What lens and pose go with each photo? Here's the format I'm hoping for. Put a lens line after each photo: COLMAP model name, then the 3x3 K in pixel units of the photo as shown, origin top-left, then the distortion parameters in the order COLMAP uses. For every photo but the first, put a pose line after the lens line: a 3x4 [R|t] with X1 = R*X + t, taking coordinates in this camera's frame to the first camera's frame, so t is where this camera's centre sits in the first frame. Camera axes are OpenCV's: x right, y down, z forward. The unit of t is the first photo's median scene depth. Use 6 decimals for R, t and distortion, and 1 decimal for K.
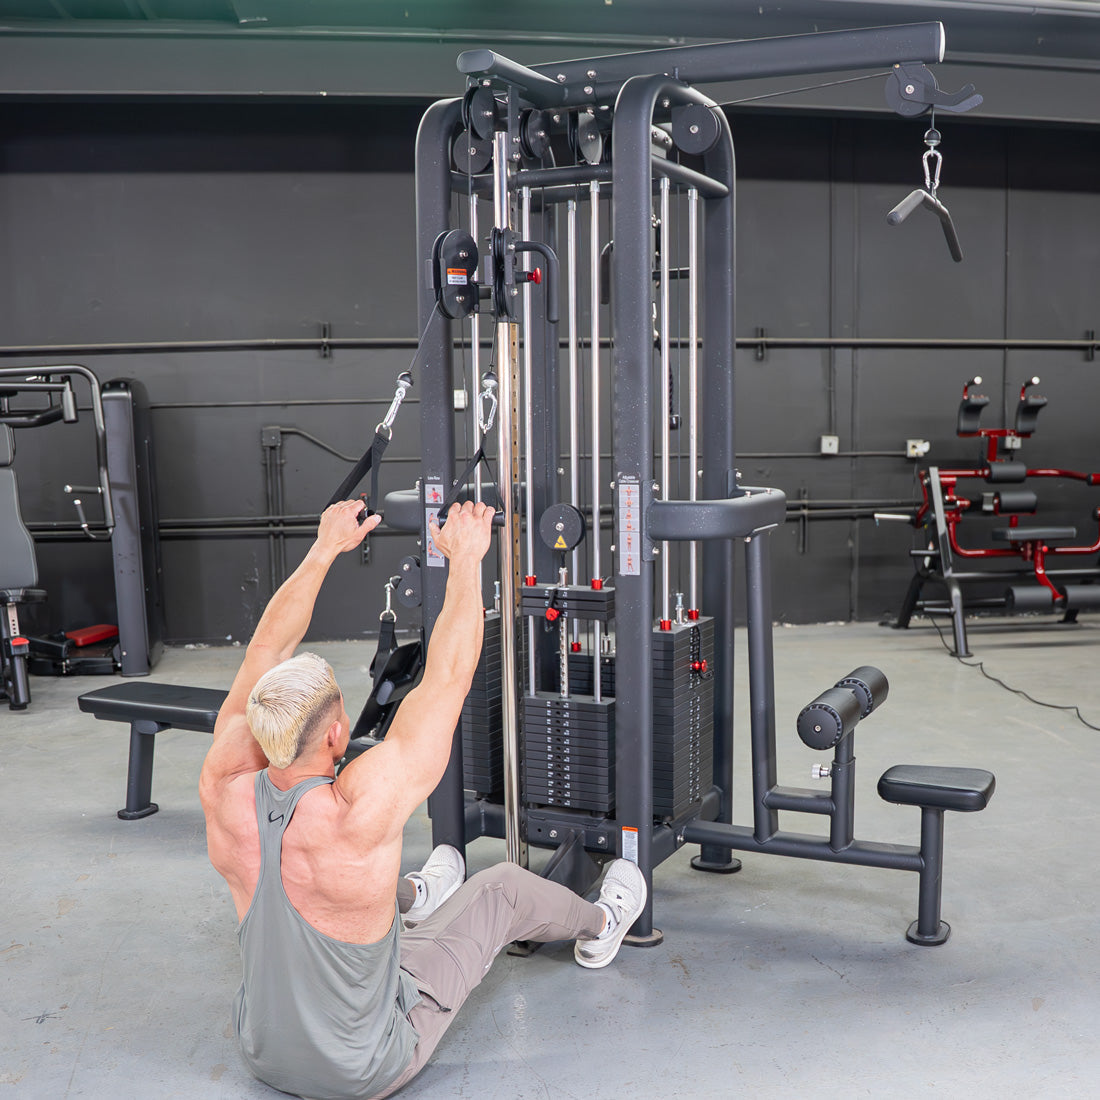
lens RADIAL K [[1360.7, 0, 623.4], [0, 1360.7, 624.5], [0, 0, 1]] dist [-0.177171, 0.140680]
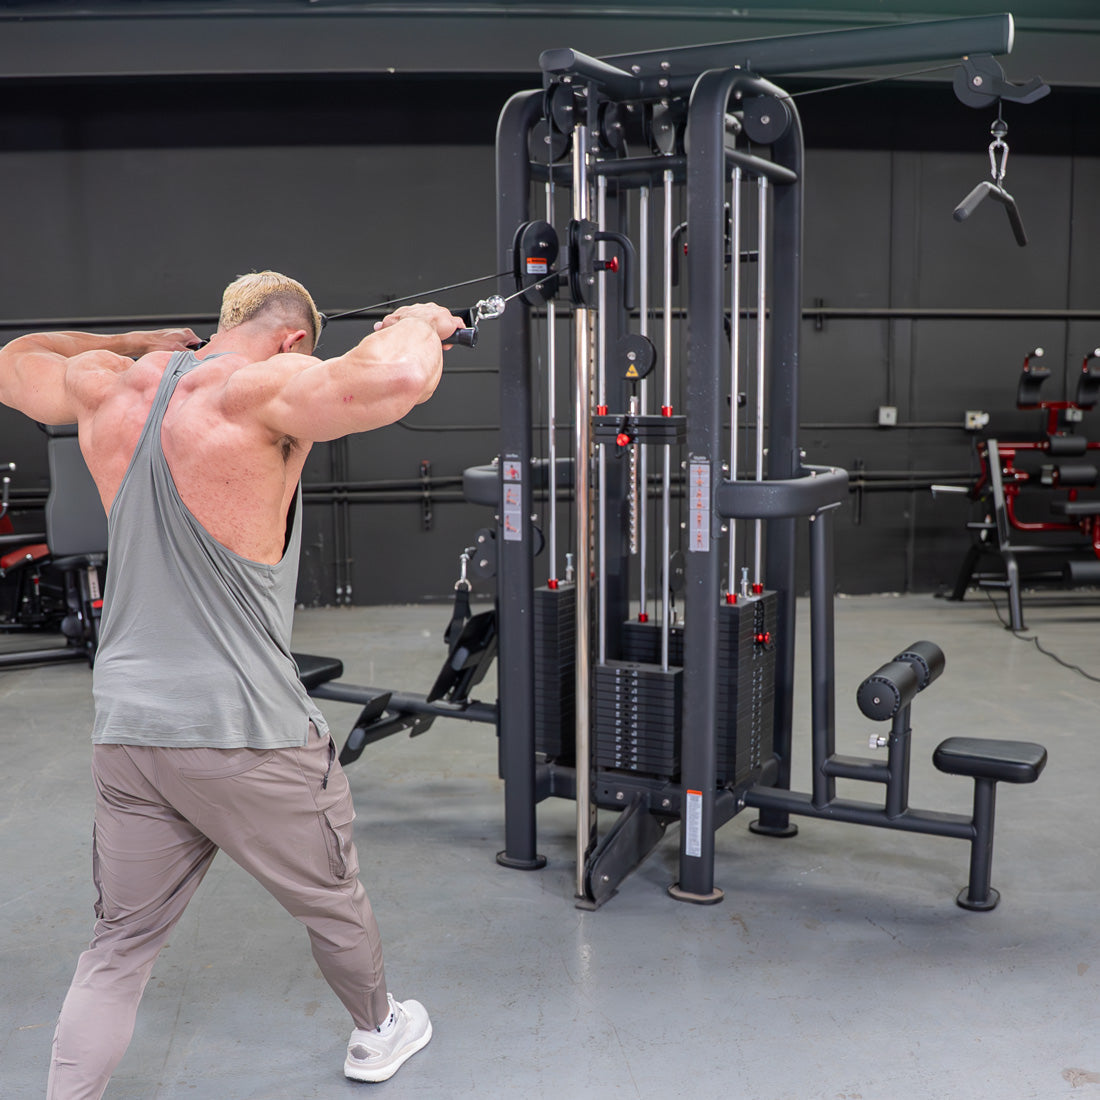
lens RADIAL K [[1374.6, 0, 551.2], [0, 1374.6, 644.2], [0, 0, 1]] dist [-0.177308, 0.143201]
pose [[0.996206, 0.015784, -0.085580, -0.014534], [-0.012278, 0.999070, 0.041336, -0.005796], [0.086152, -0.040128, 0.995474, -0.054078]]
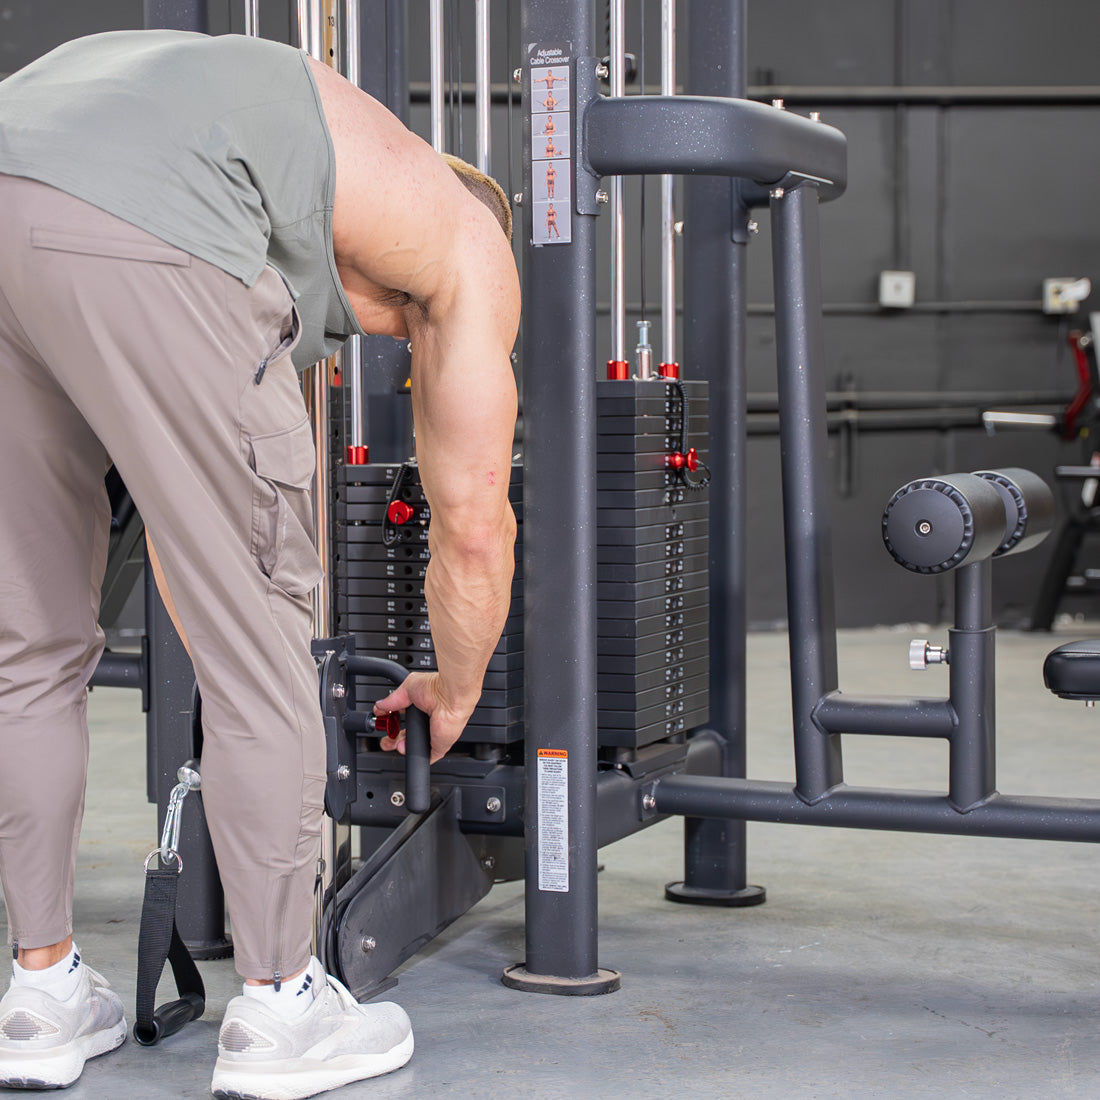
lens RADIAL K [[2501.8, 0, 497.4], [0, 2501.8, 554.2], [0, 0, 1]] dist [0.076576, 0.229113]
pose [[0.999996, -0.002014, 0.002131, -0.015126], [0.002217, 0.995004, -0.099807, 0.146536], [-0.001920, 0.099812, 0.995005, 0.054465]]
